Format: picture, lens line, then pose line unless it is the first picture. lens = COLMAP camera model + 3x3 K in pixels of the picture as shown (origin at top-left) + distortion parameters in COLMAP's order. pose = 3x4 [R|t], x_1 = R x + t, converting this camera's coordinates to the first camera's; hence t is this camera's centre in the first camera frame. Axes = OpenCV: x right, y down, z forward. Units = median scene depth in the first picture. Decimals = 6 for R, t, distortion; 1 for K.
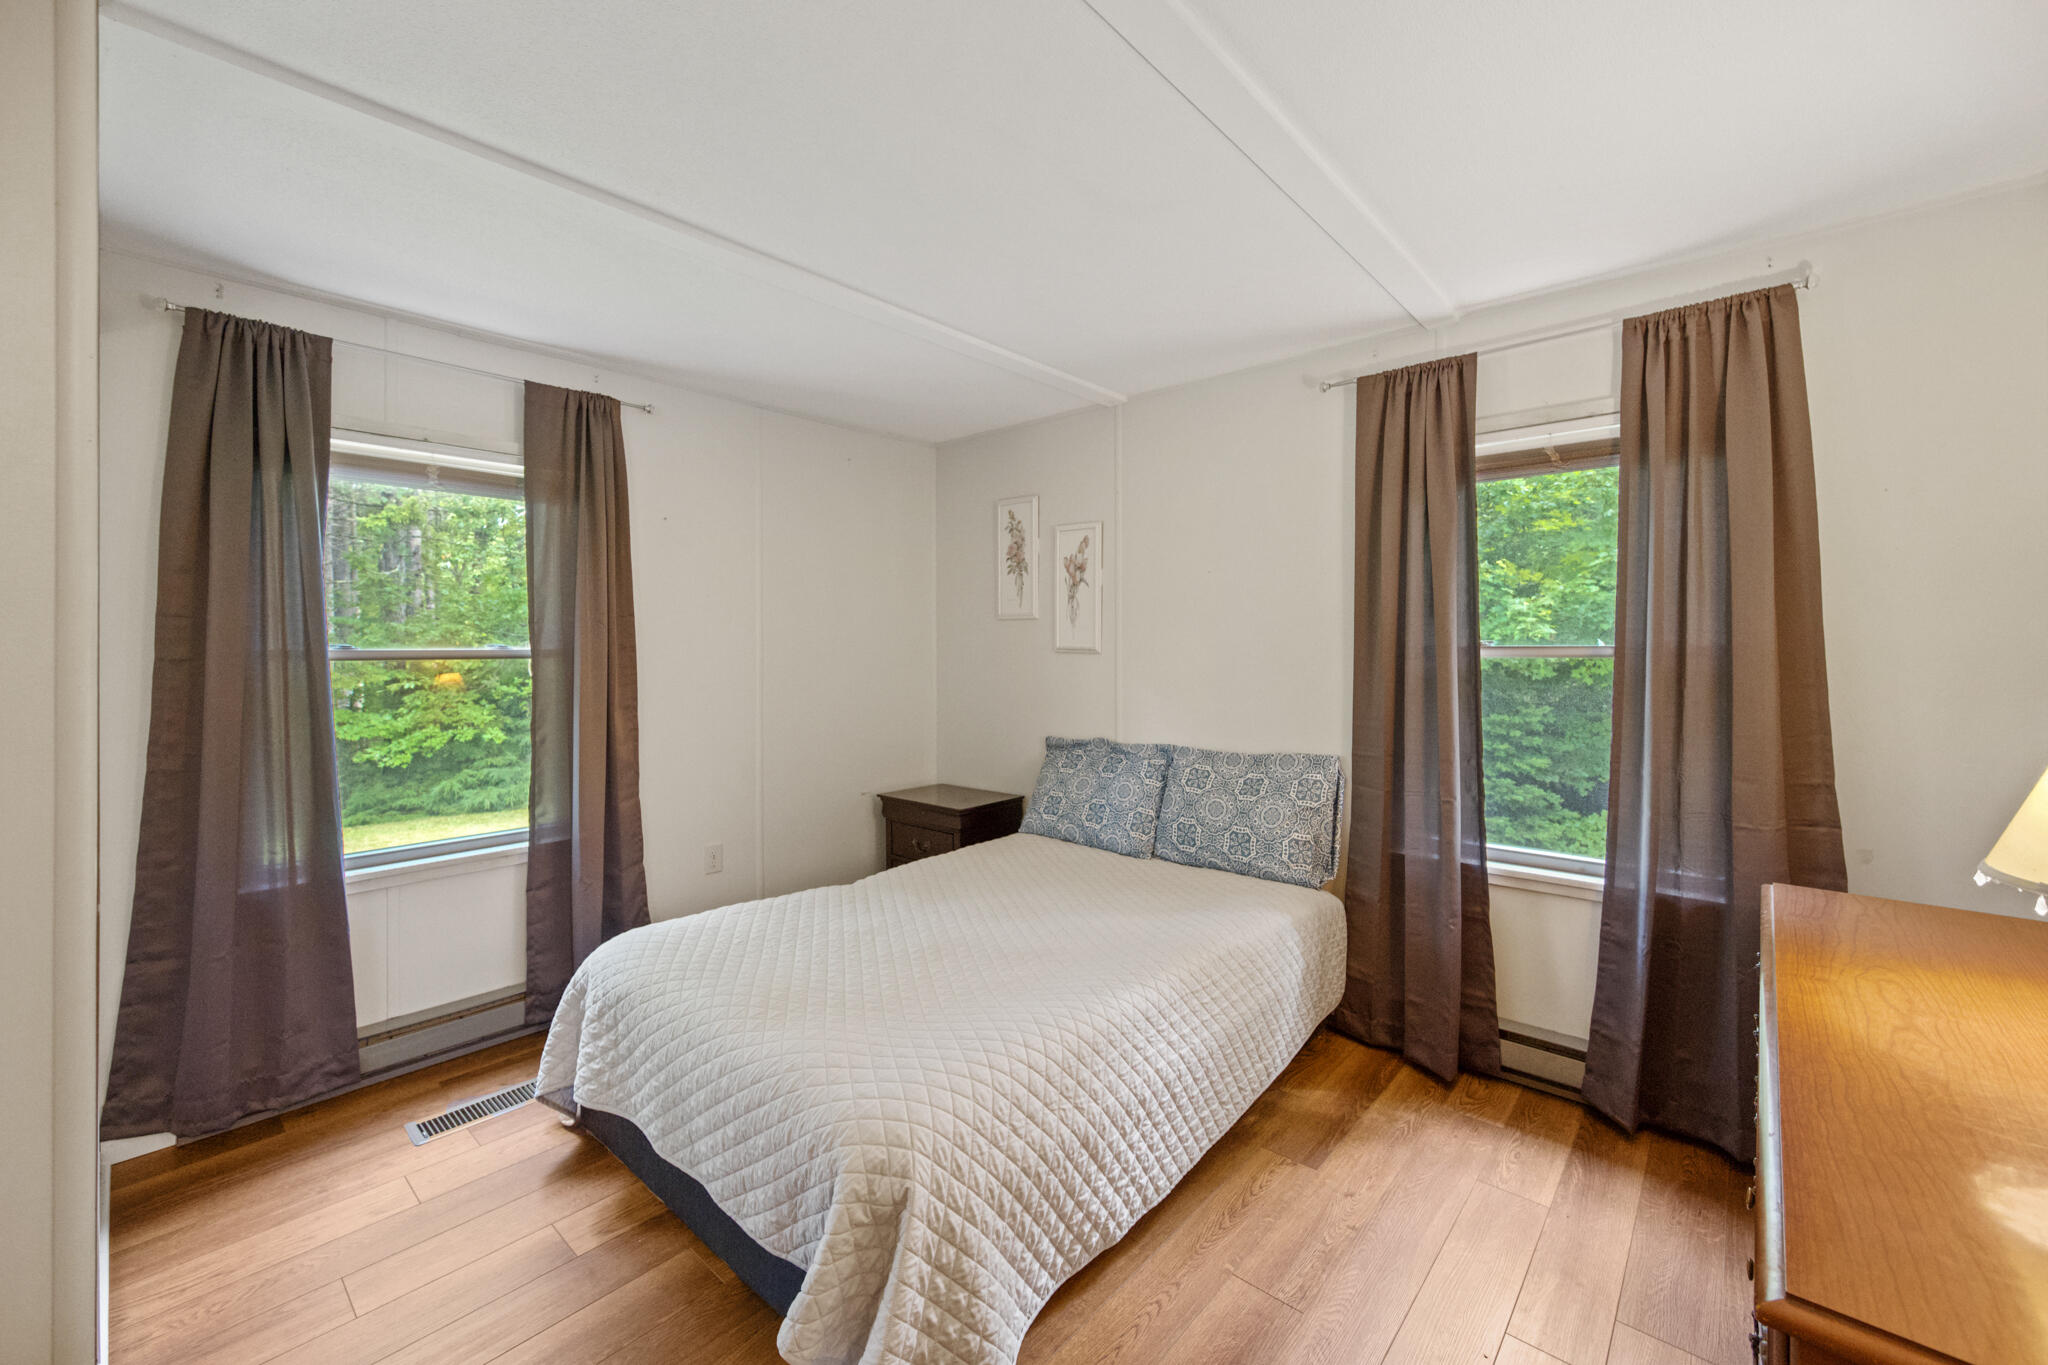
lens RADIAL K [[824.9, 0, 1049.7], [0, 824.9, 647.7], [0, 0, 1]] dist [0.000411, -0.000013]
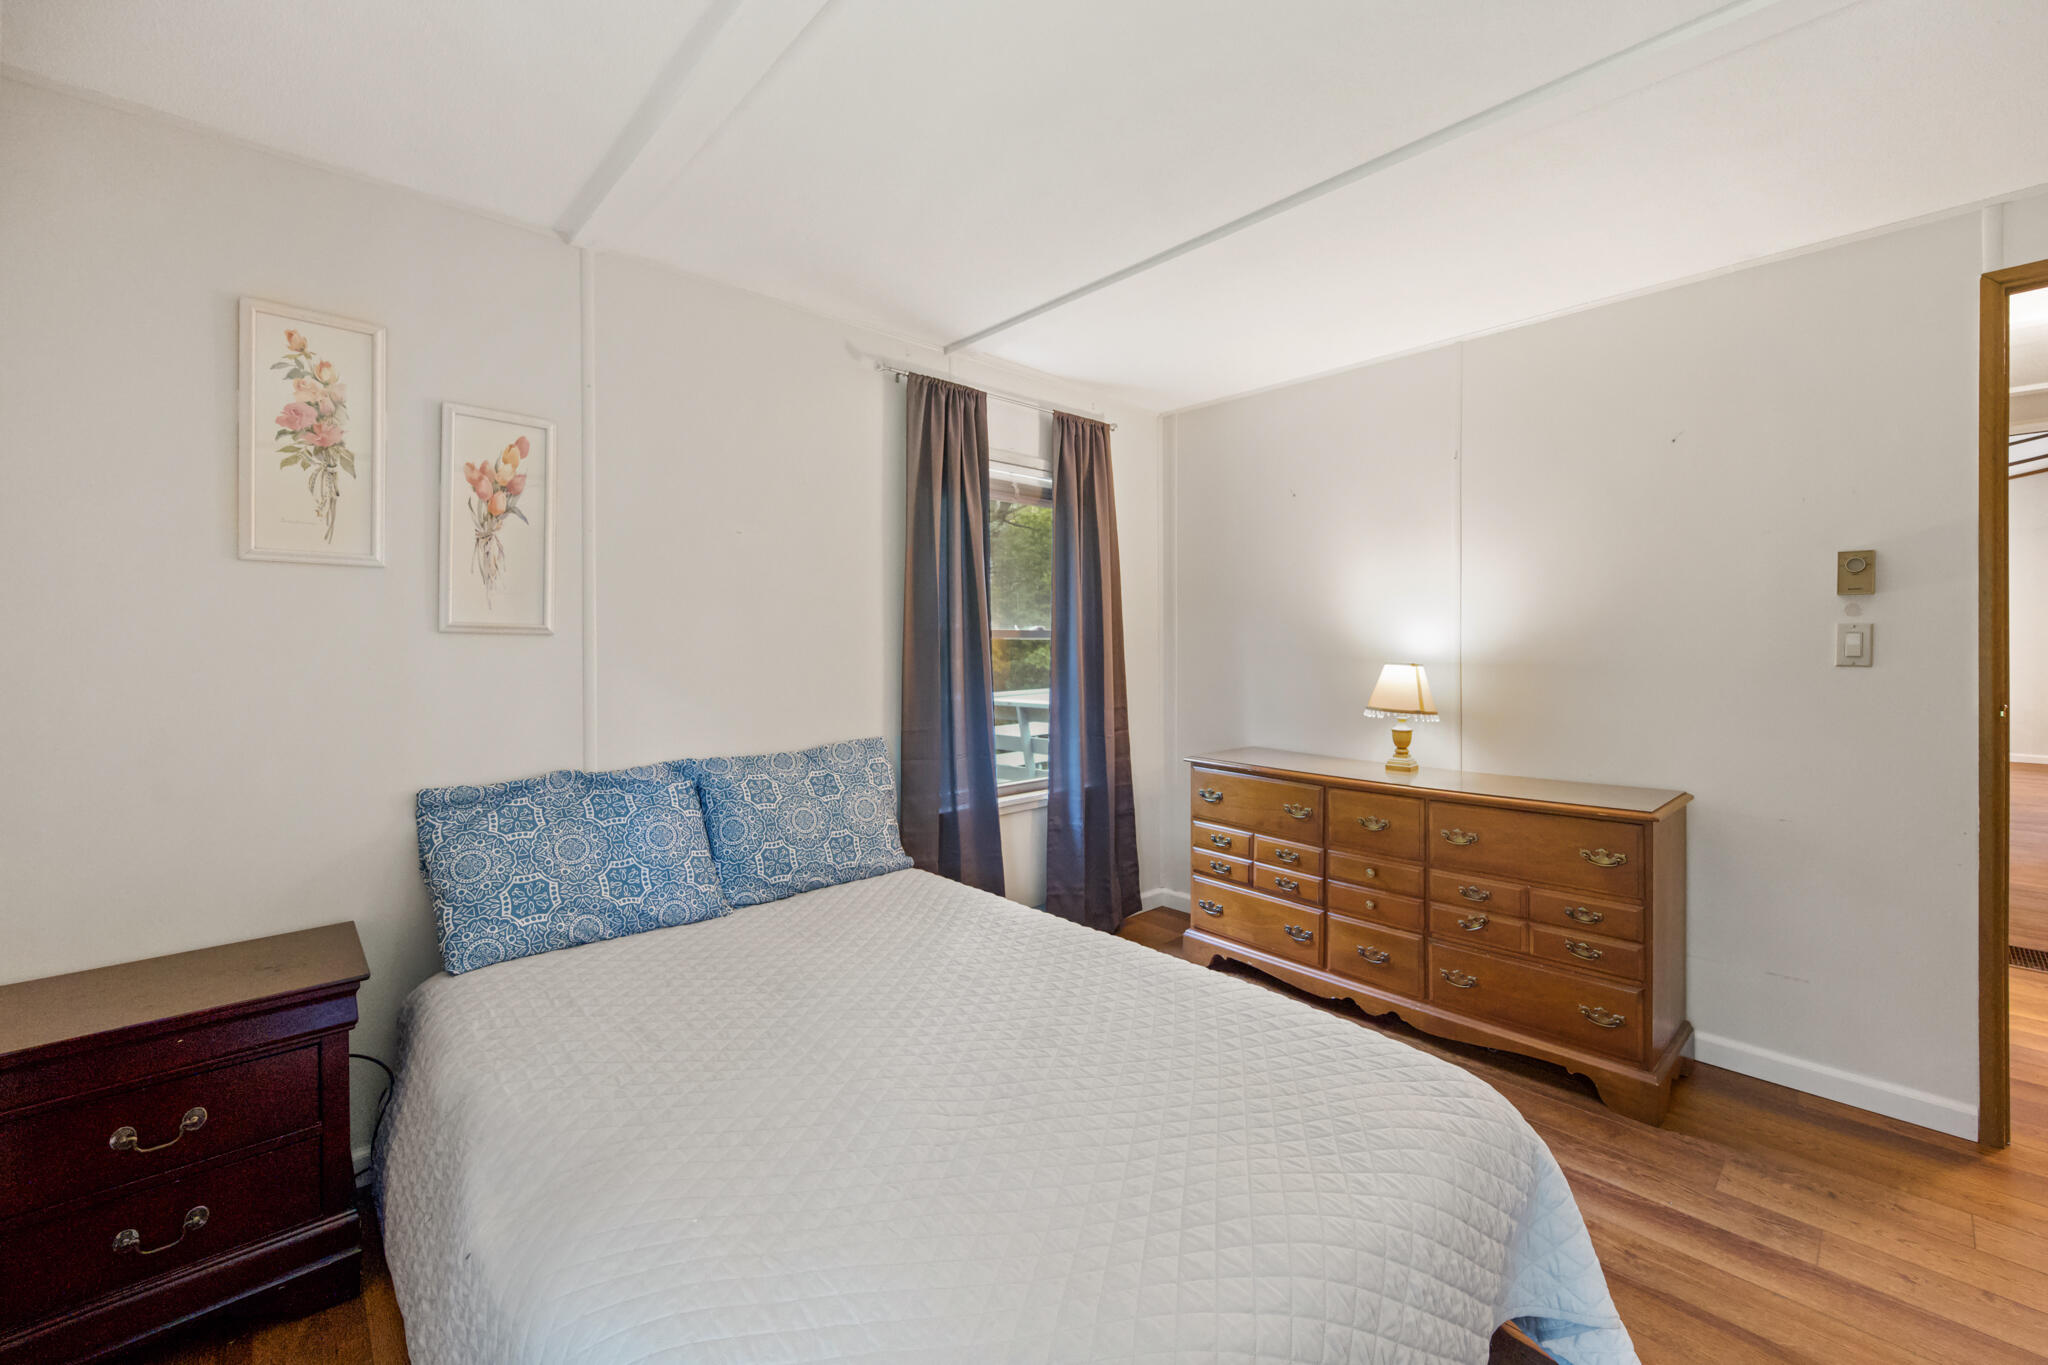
lens RADIAL K [[824.9, 0, 1048.9], [0, 824.9, 642.9], [0, 0, 1]] dist [0.000411, -0.000013]
pose [[0.101078, 0.000557, 0.994878, -0.525933], [0.003670, 0.999993, -0.000933, 0.015440], [-0.994872, 0.003745, 0.101076, 0.578658]]
